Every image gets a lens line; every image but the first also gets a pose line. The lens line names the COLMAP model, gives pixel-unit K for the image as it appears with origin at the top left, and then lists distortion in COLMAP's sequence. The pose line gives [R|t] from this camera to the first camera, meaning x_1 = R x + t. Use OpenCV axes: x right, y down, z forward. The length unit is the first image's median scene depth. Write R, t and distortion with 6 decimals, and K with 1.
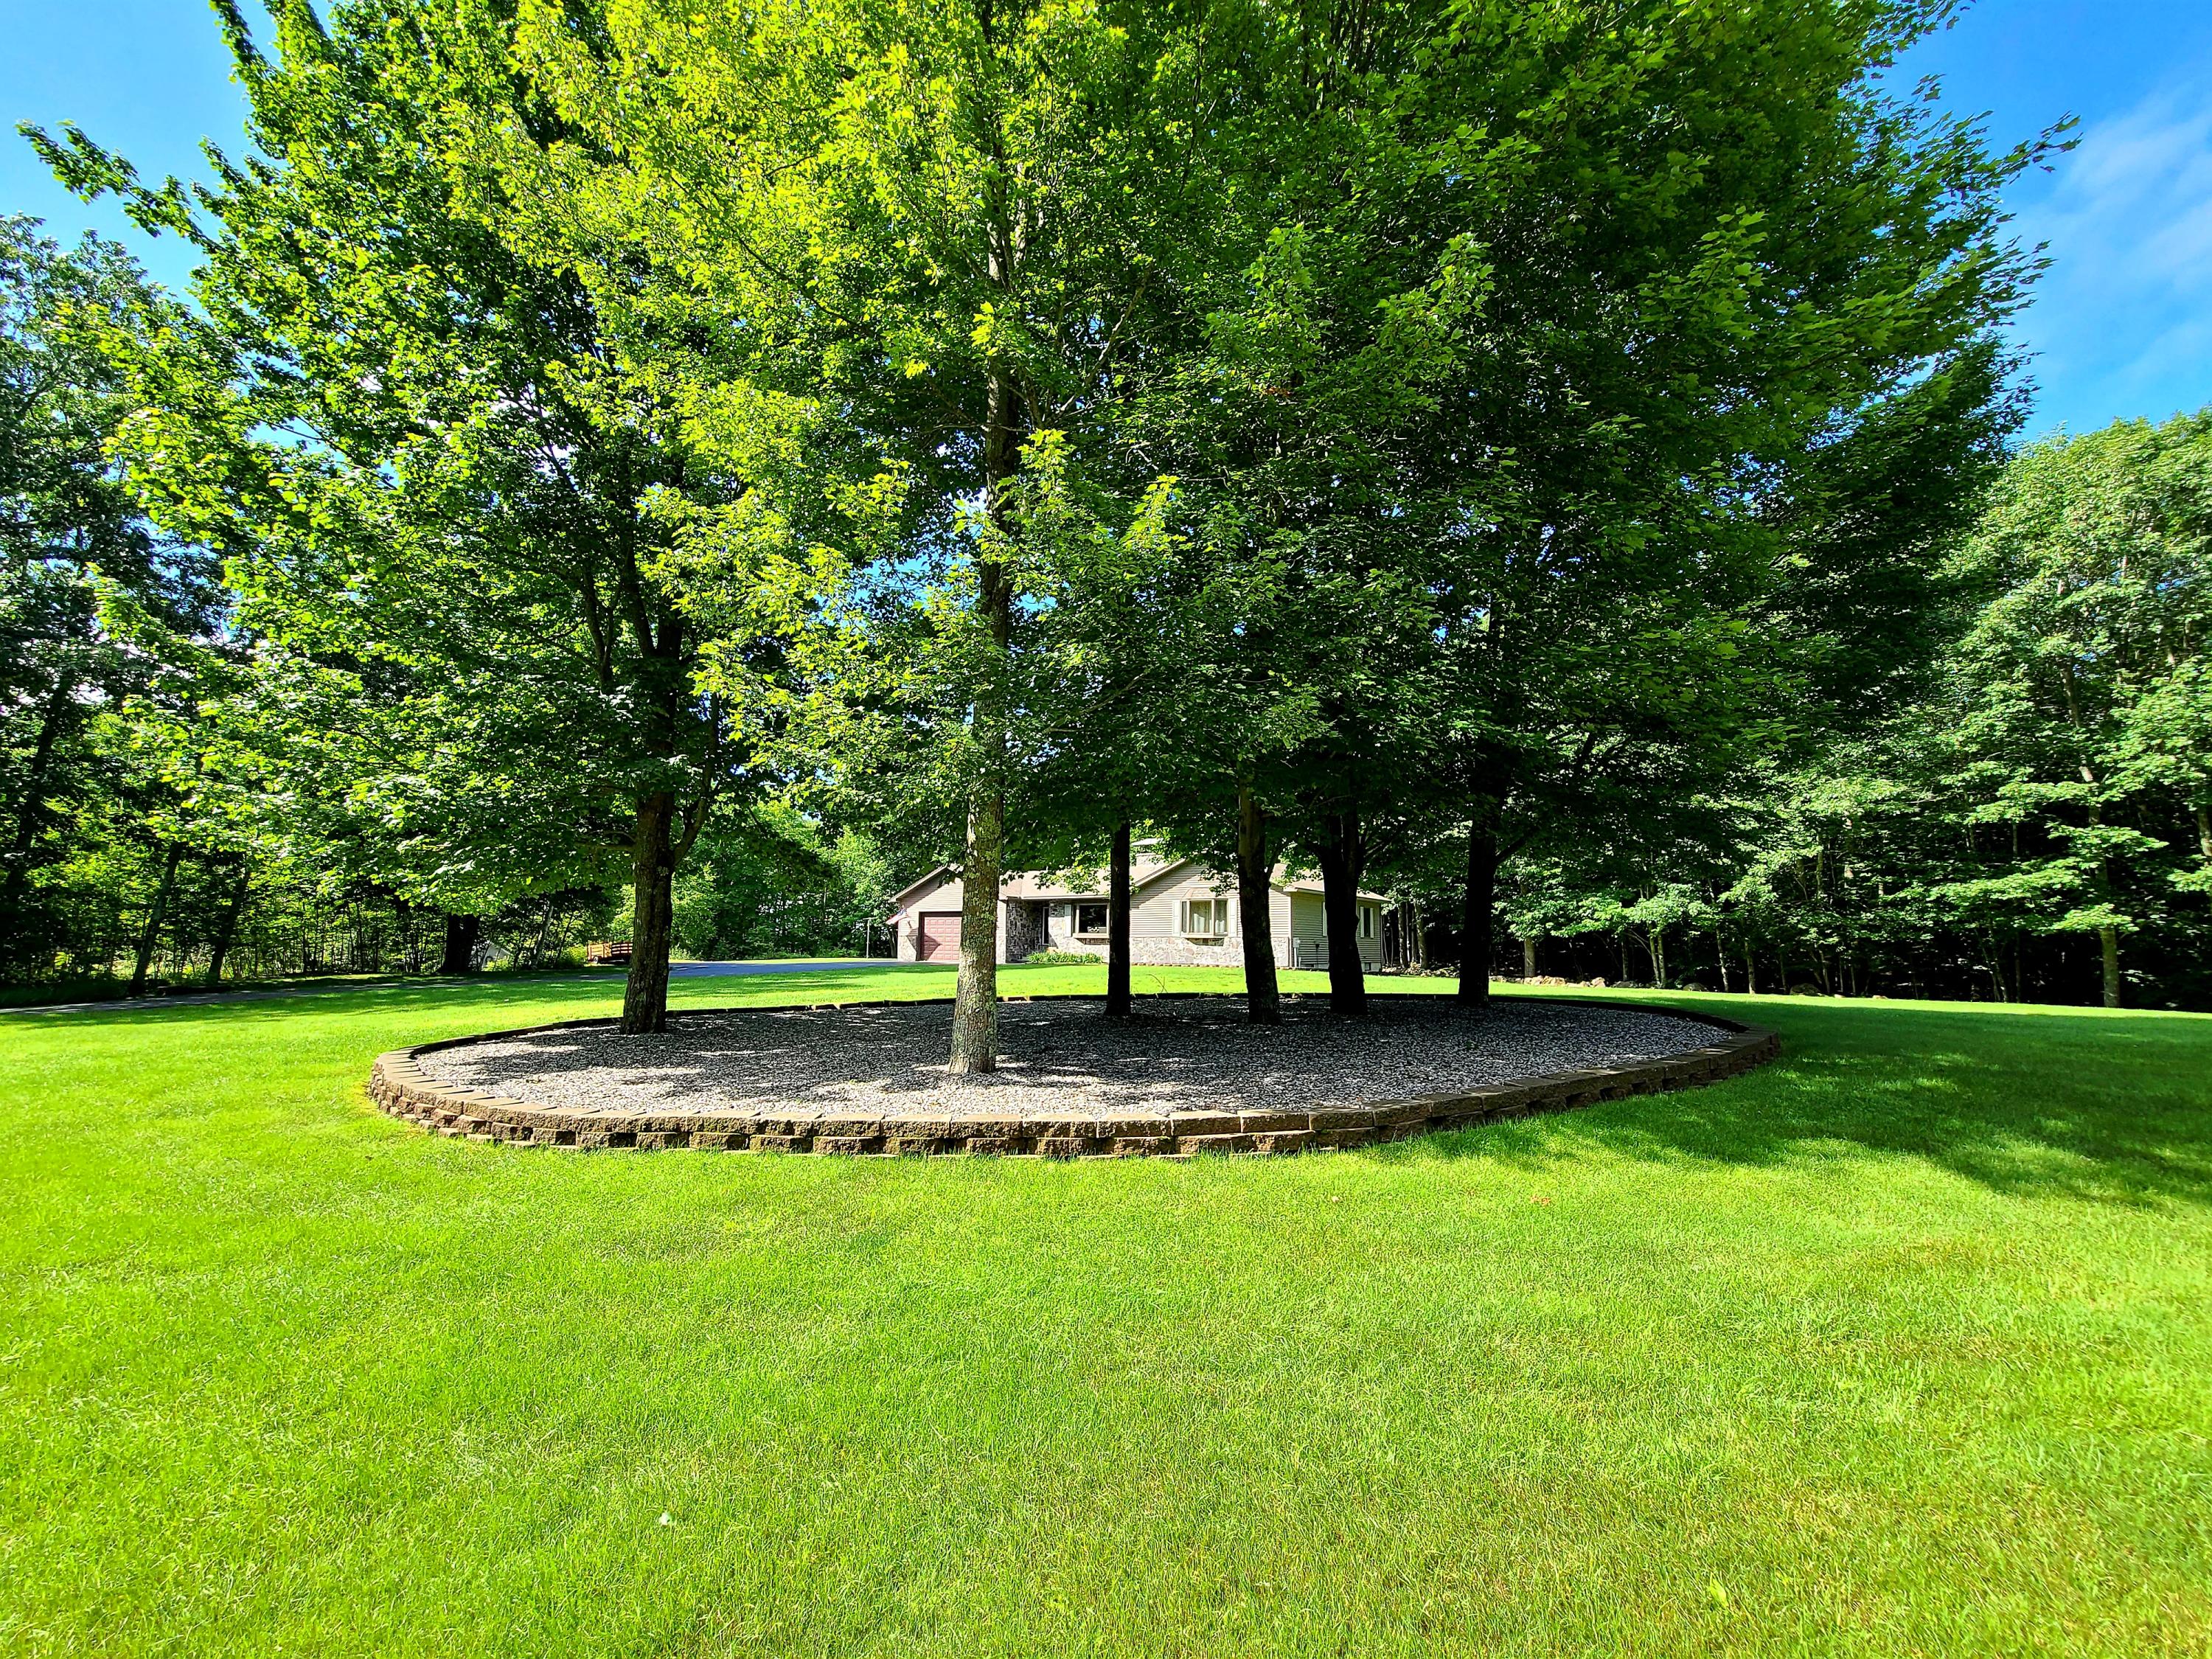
lens RADIAL K [[888.3, 0, 1106.0], [0, 888.3, 829.5], [0, 0, 1]] dist [-0.000665, 0.000126]
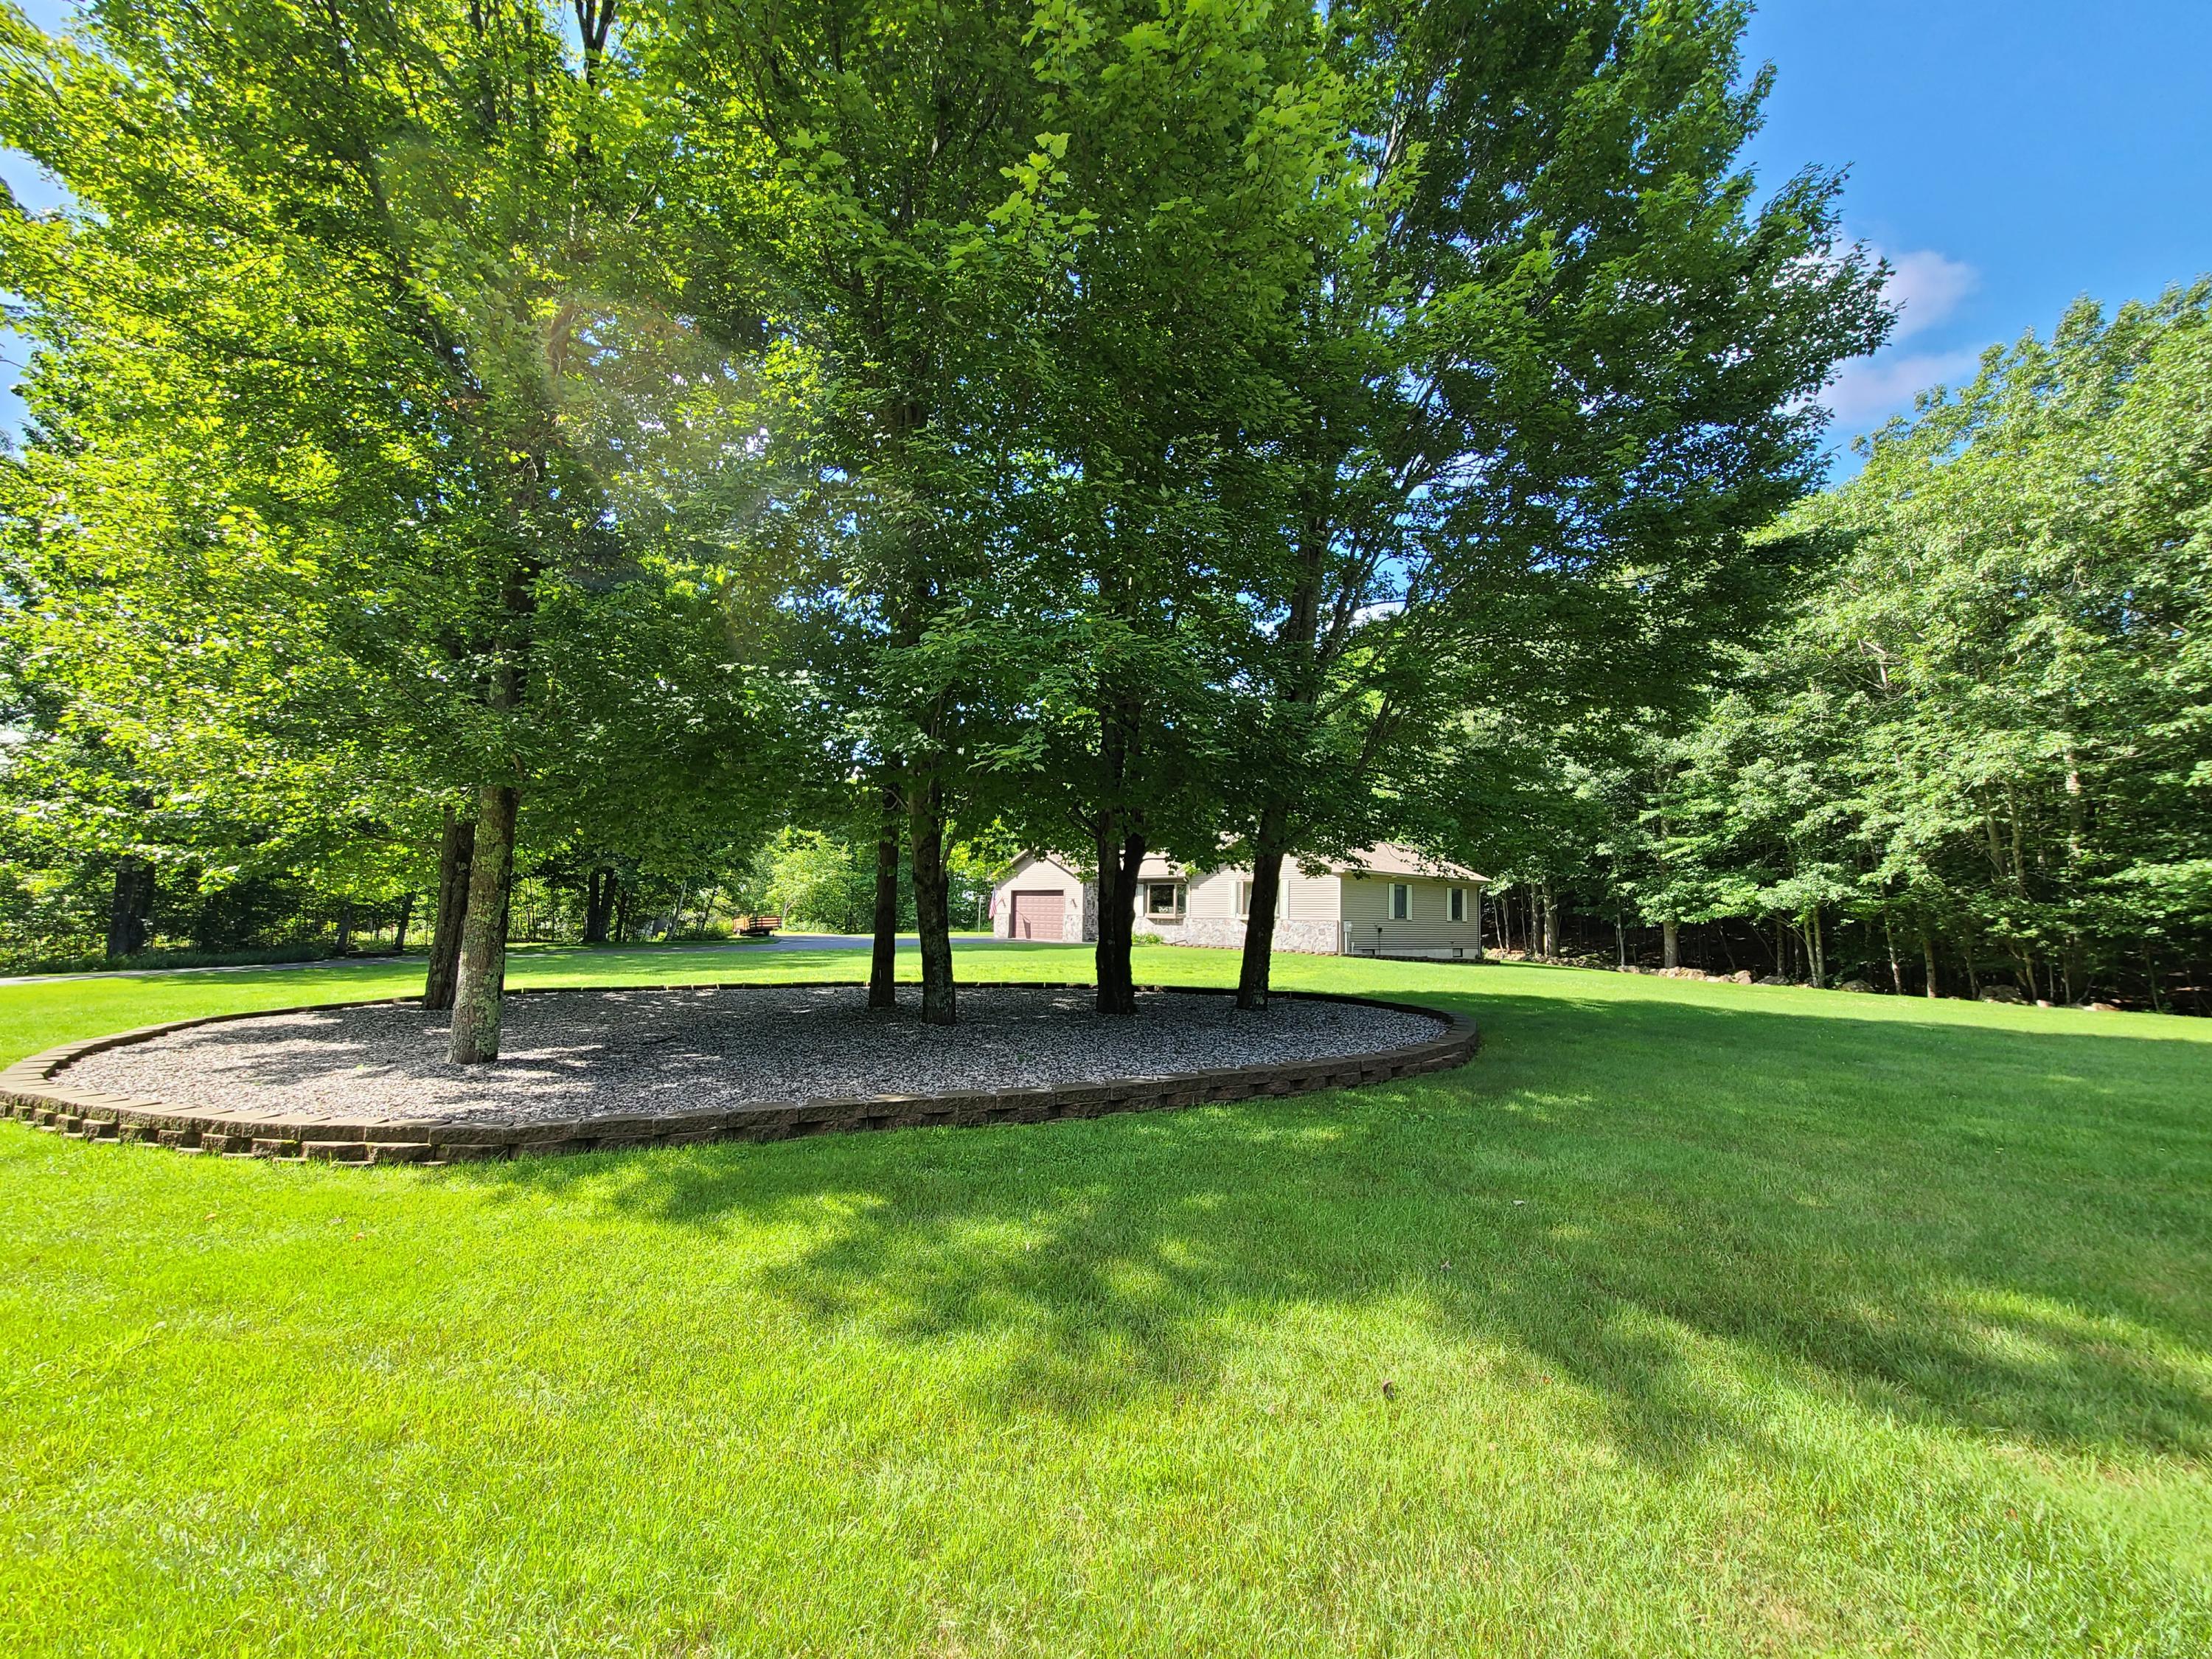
lens RADIAL K [[887.1, 0, 1113.5], [0, 887.1, 805.8], [0, 0, 1]] dist [0.000091, -0.000111]
pose [[0.974179, -0.016726, -0.225157, 0.190035], [0.017073, 0.999854, -0.000407, -0.004084], [0.225131, -0.003447, 0.974322, 0.032688]]
